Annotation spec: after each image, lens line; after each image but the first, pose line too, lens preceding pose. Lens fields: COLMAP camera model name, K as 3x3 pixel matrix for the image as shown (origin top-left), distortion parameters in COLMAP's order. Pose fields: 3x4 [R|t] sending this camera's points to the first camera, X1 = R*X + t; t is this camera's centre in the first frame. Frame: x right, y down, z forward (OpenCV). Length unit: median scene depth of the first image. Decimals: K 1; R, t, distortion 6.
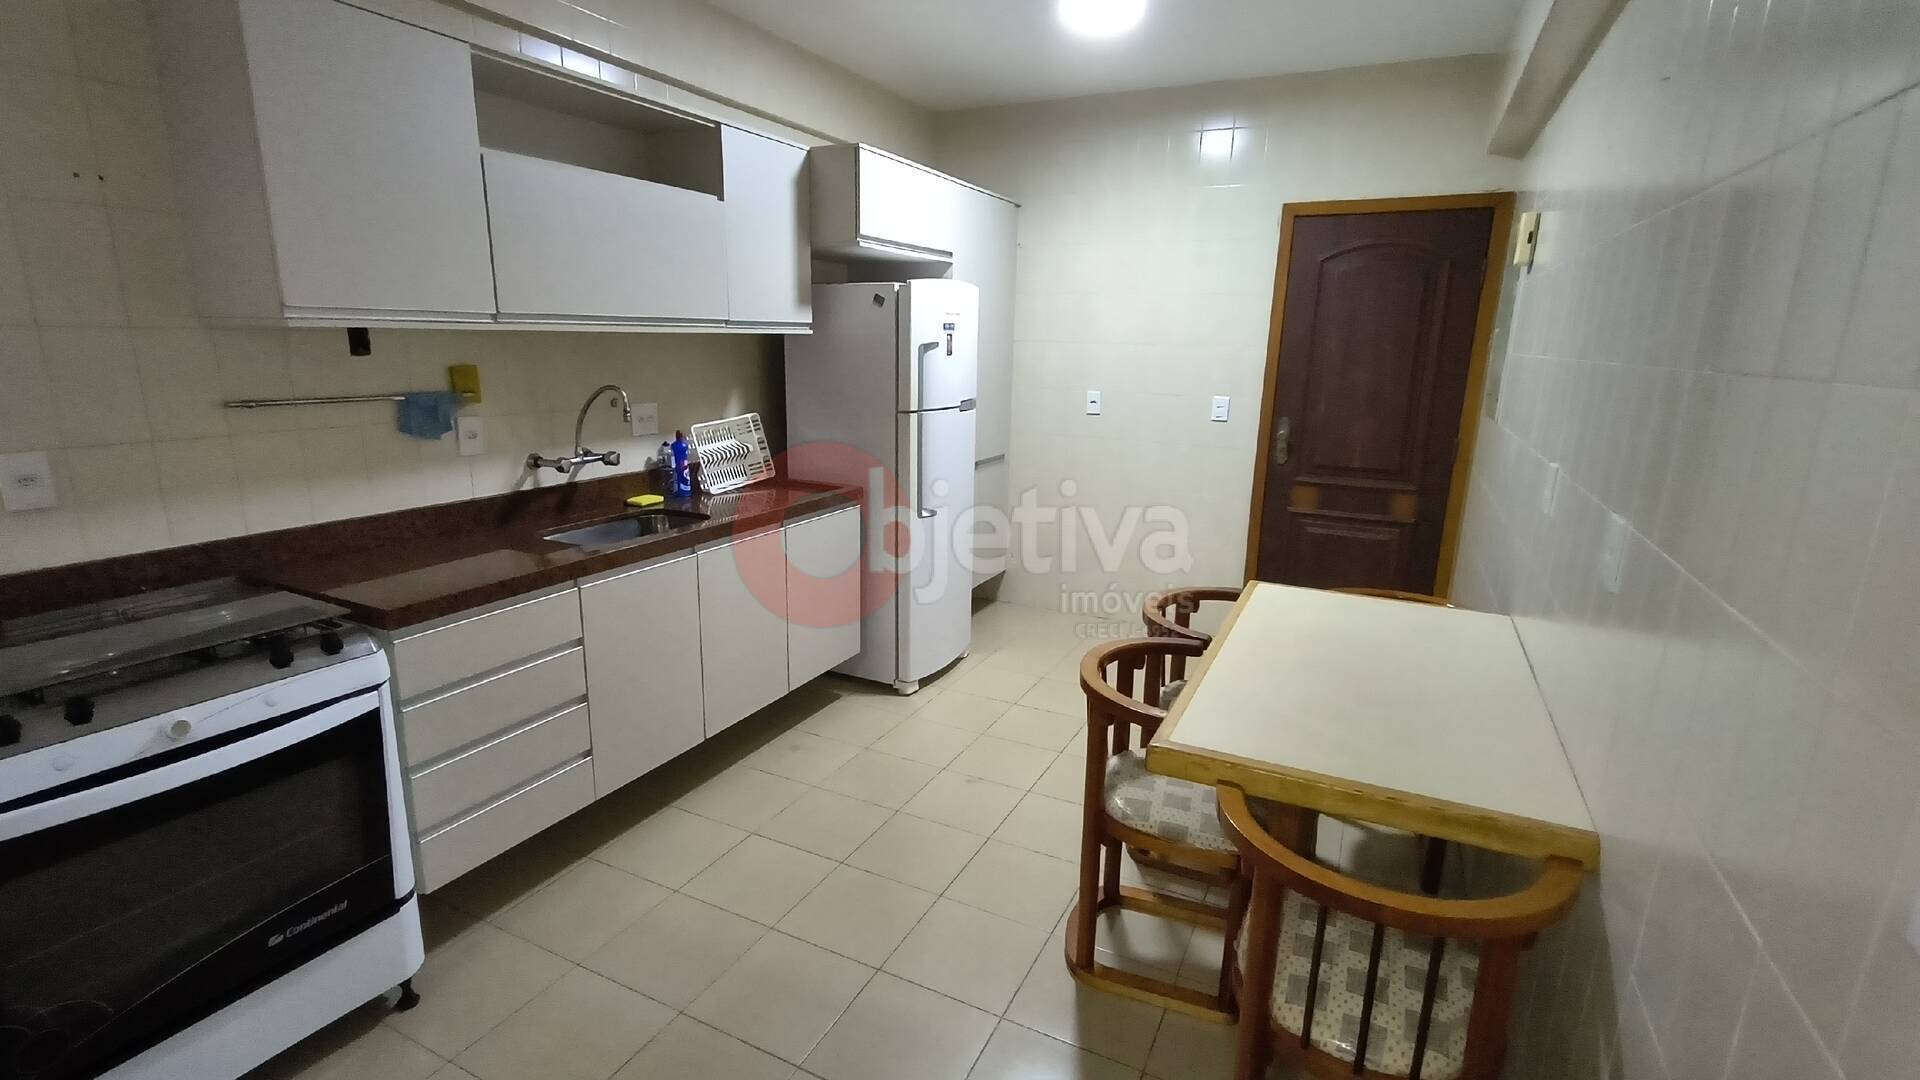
lens RADIAL K [[869.9, 0, 950.6], [0, 869.9, 542.9], [0, 0, 1]] dist [-0.002686, -0.000412]
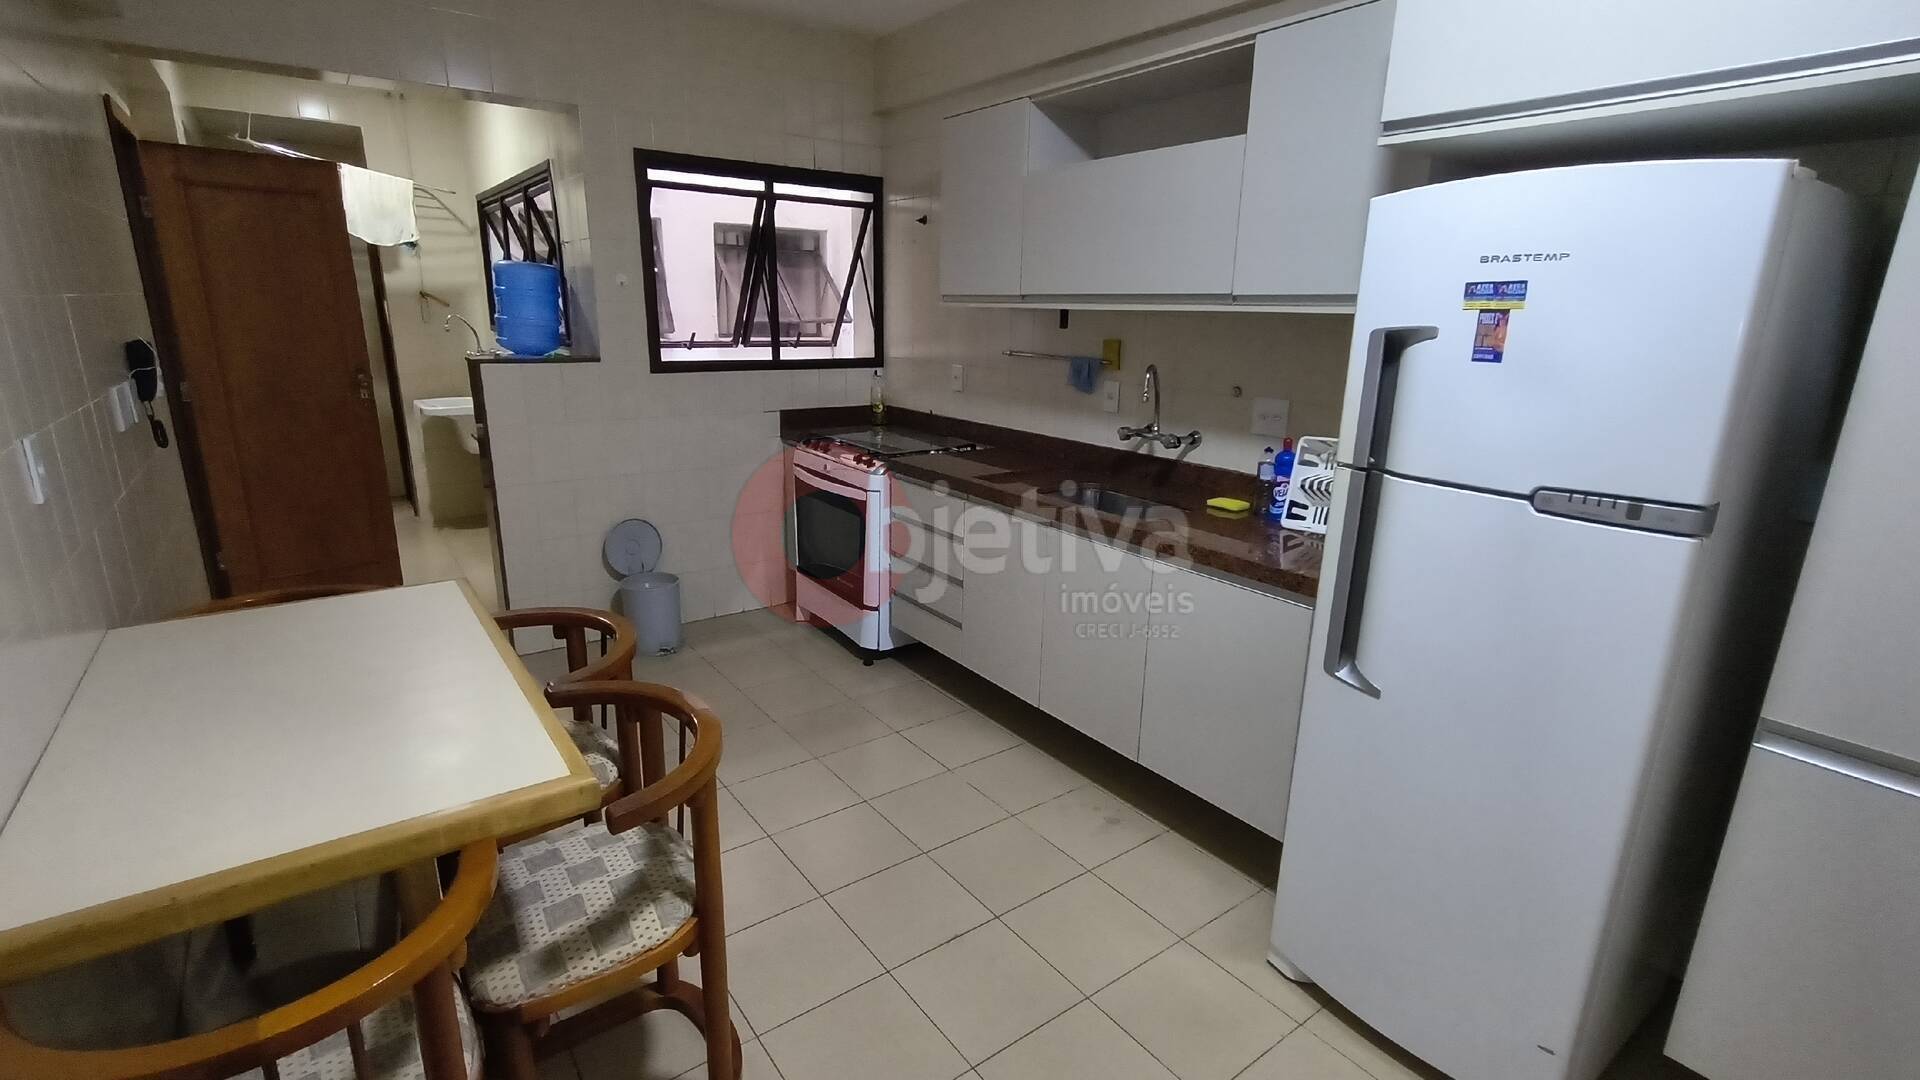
lens RADIAL K [[869.9, 0, 950.6], [0, 869.9, 542.9], [0, 0, 1]] dist [-0.002686, -0.000412]
pose [[-0.451292, 0.206835, -0.868075, 0.537426], [-0.235477, 0.910688, 0.339408, -0.240018], [0.860747, 0.357584, -0.362281, 1.060042]]
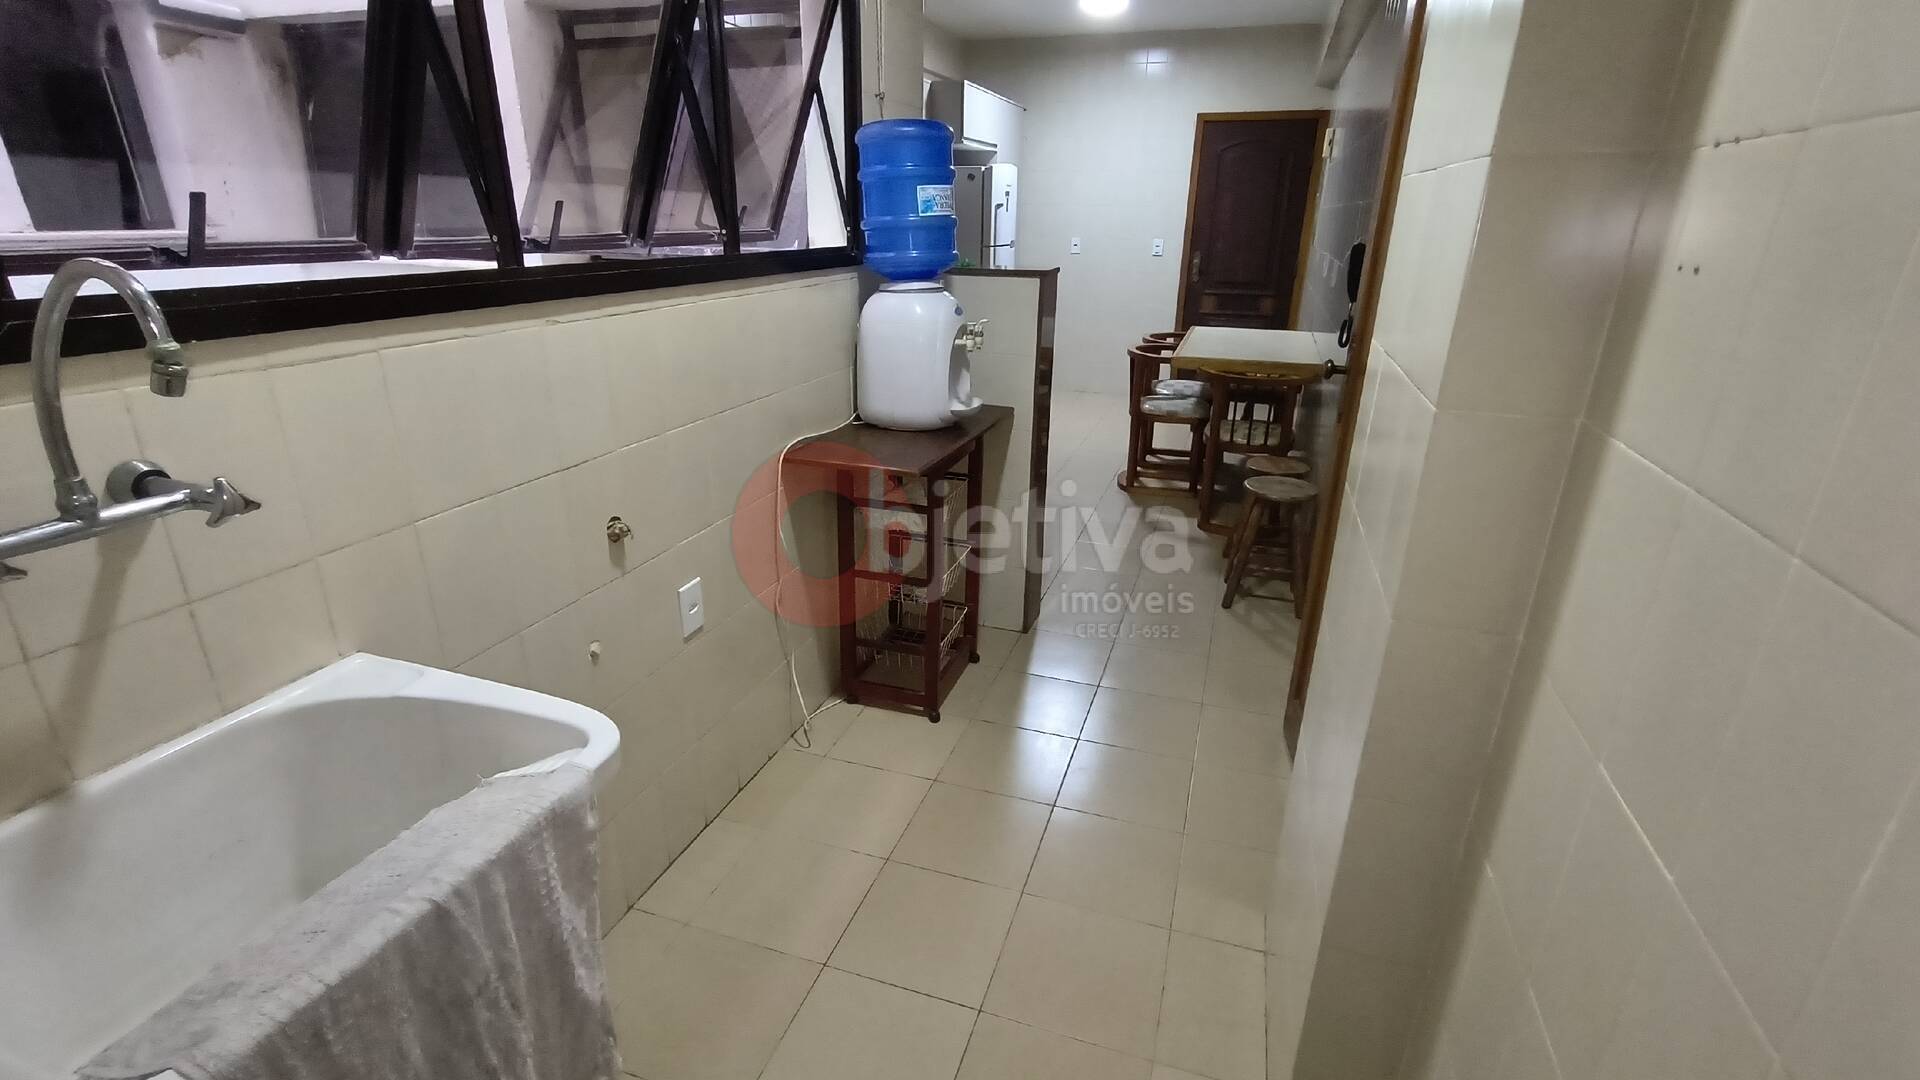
lens RADIAL K [[869.9, 0, 950.6], [0, 869.9, 542.9], [0, 0, 1]] dist [-0.002686, -0.000412]
pose [[0.990812, -0.055436, 0.123365, -0.382840], [0.038513, 0.990020, 0.135561, 0.197685], [-0.129648, -0.129565, 0.983059, -0.762936]]
